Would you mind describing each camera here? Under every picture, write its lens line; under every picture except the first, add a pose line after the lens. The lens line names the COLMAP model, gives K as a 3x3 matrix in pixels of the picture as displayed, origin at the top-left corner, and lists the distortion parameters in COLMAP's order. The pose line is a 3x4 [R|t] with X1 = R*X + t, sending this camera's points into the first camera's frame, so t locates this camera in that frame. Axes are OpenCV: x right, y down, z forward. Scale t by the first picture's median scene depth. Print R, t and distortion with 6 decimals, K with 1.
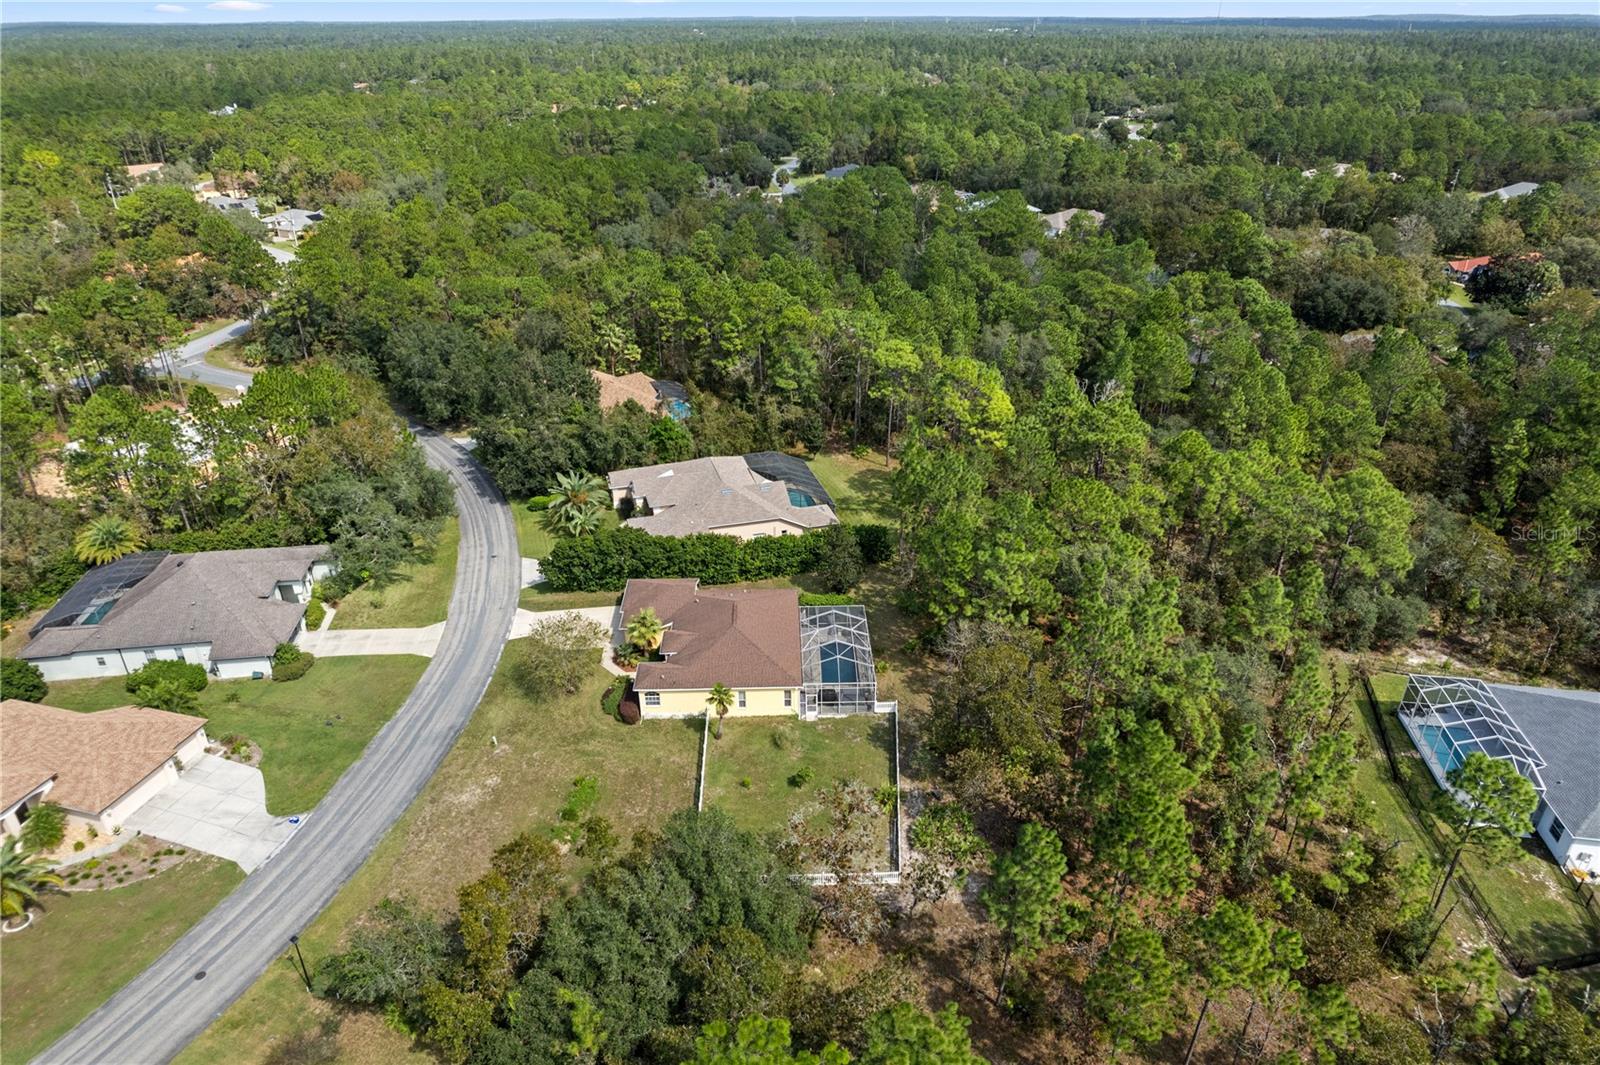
lens RADIAL K [[1015.4, 0, 800.0], [0, 1015.4, 532.5], [0, 0, 1]] dist [-0.035736, 0.002636]
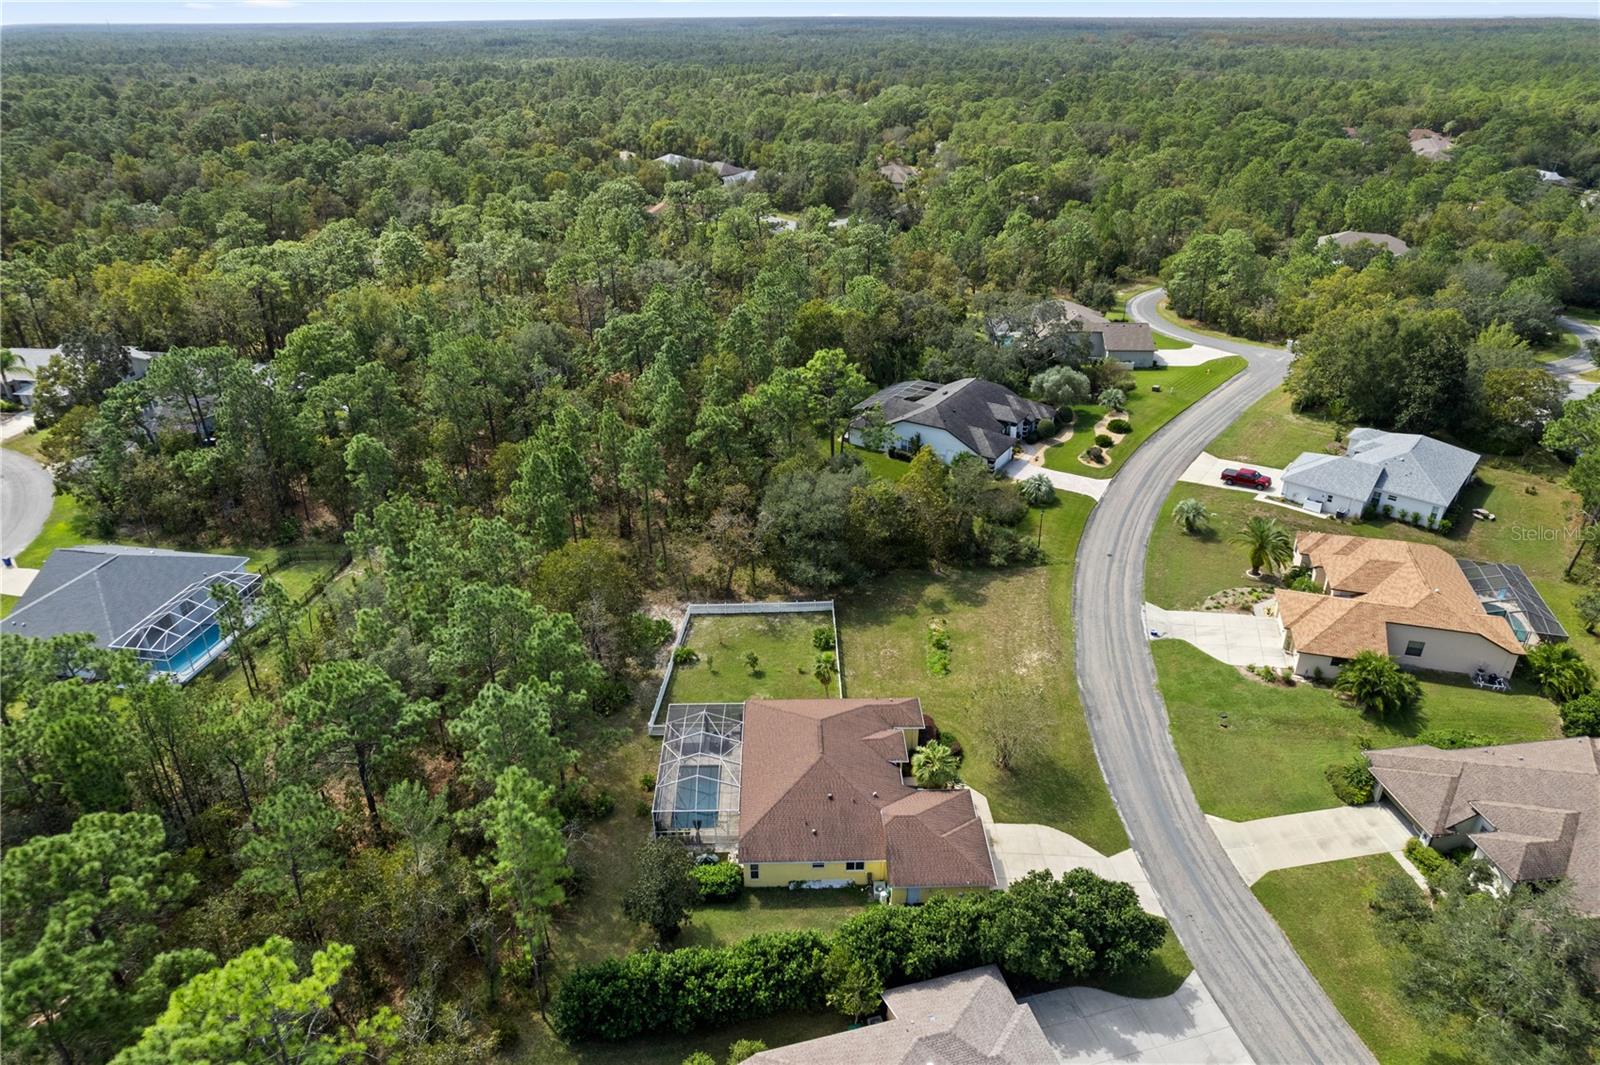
lens RADIAL K [[1015.4, 0, 800.0], [0, 1015.4, 532.5], [0, 0, 1]] dist [-0.035736, 0.002636]
pose [[-0.999886, -0.001895, 0.015007, -0.063079], [0.011092, 0.582693, 0.812617, -0.719158], [-0.010284, 0.812690, -0.582605, 1.412122]]
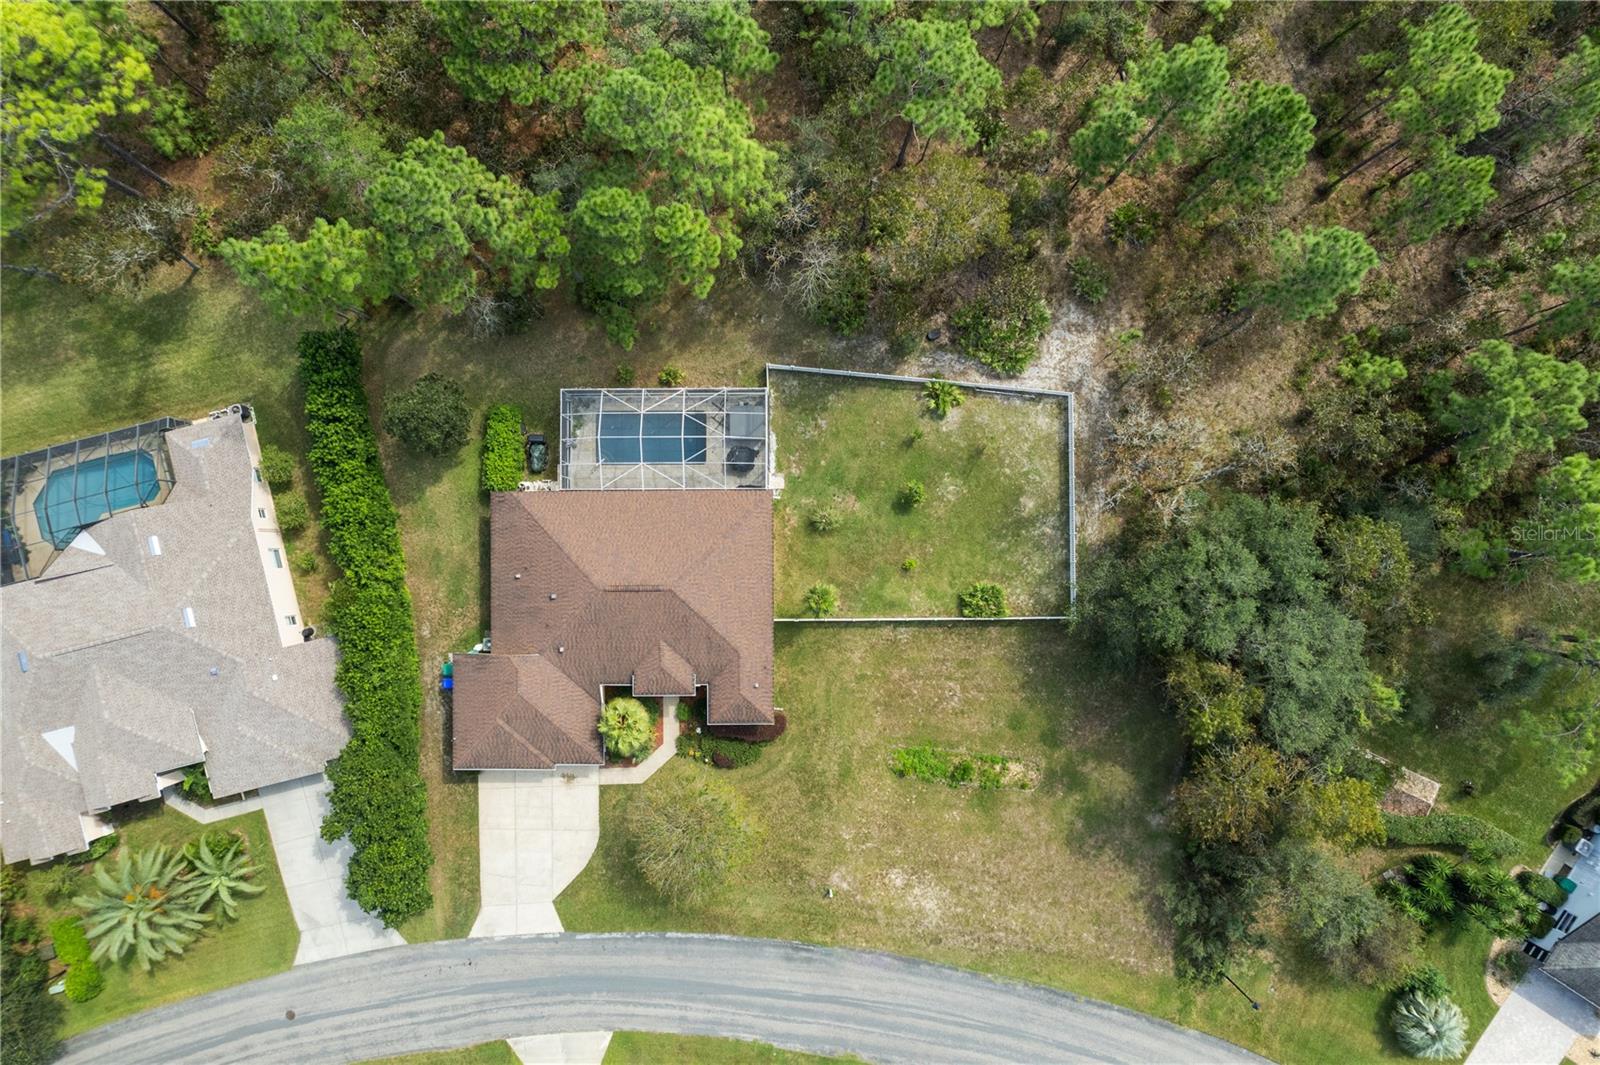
lens RADIAL K [[1015.4, 0, 800.0], [0, 1015.4, 532.5], [0, 0, 1]] dist [-0.035736, 0.002636]
pose [[0.027568, -0.999525, 0.013757, -0.036614], [0.454604, 0.024793, 0.890349, -0.473979], [-0.890267, -0.018291, 0.455071, 0.642750]]
